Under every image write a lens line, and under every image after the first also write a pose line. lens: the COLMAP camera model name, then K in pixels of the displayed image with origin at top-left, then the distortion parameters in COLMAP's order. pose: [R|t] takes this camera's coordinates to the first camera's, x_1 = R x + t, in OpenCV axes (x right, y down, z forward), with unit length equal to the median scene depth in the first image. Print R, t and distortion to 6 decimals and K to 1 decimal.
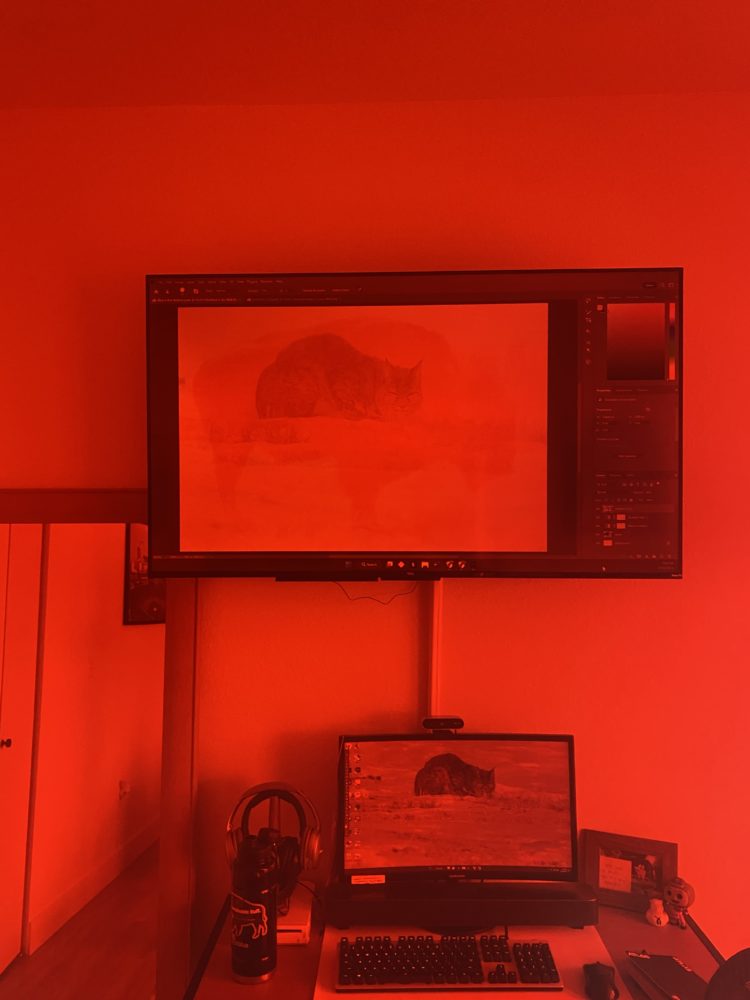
lens RADIAL K [[741.0, 0, 345.5], [0, 741.0, 500.3], [0, 0, 1]] dist [-0.003722, -0.001995]
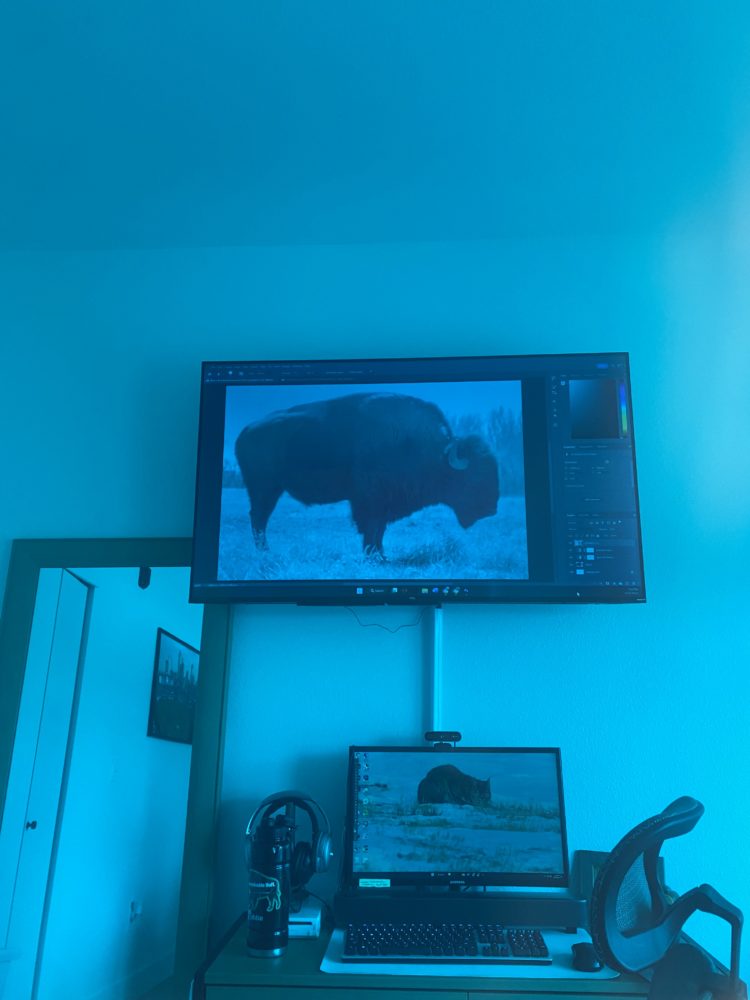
lens RADIAL K [[741.0, 0, 345.5], [0, 741.0, 500.3], [0, 0, 1]] dist [-0.003722, -0.001995]
pose [[0.999384, 0.007735, -0.034244, 0.020814], [-0.015172, 0.974795, -0.222587, 0.208867], [0.031659, 0.222969, 0.974311, -0.177875]]
